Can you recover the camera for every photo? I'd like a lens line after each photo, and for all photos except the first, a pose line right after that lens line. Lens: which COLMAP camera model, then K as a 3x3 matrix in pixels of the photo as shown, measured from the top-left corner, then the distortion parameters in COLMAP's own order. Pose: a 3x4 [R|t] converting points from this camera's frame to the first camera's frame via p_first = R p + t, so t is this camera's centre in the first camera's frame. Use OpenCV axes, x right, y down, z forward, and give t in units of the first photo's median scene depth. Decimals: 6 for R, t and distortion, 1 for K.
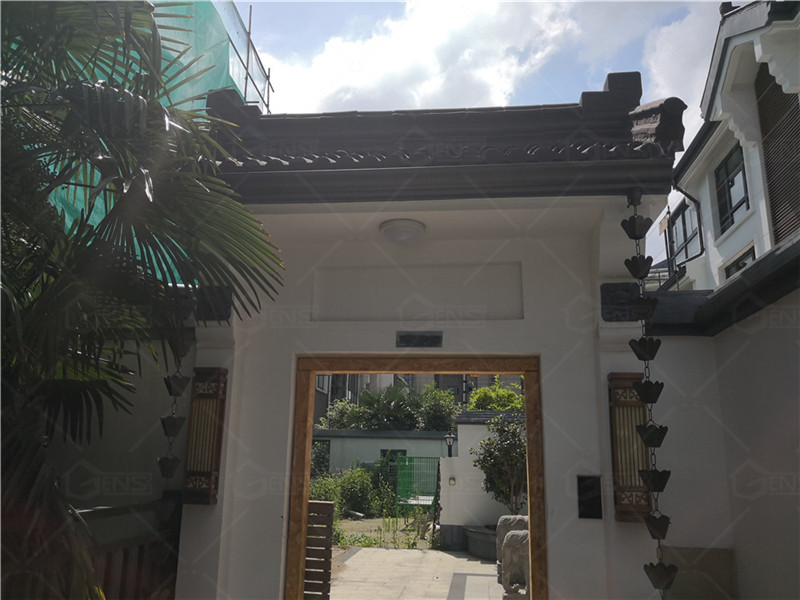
lens RADIAL K [[652.2, 0, 400.0], [0, 652.2, 300.0], [0, 0, 1]] dist [0.064382, -0.106221]
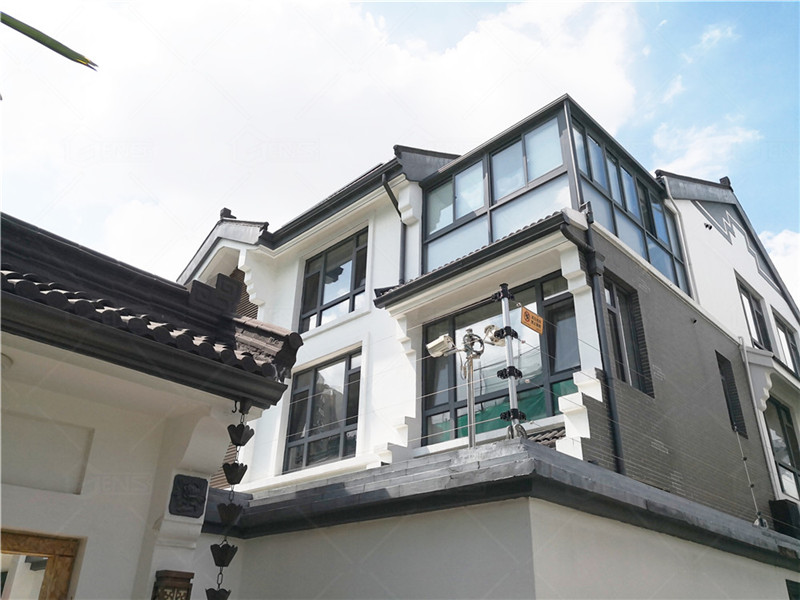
lens RADIAL K [[652.2, 0, 400.0], [0, 652.2, 300.0], [0, 0, 1]] dist [0.064382, -0.106221]
pose [[0.608598, 0.362304, 0.705935, -0.295211], [-0.202787, 0.931145, -0.303062, -0.037431], [-0.767128, 0.041289, 0.640164, 0.081416]]
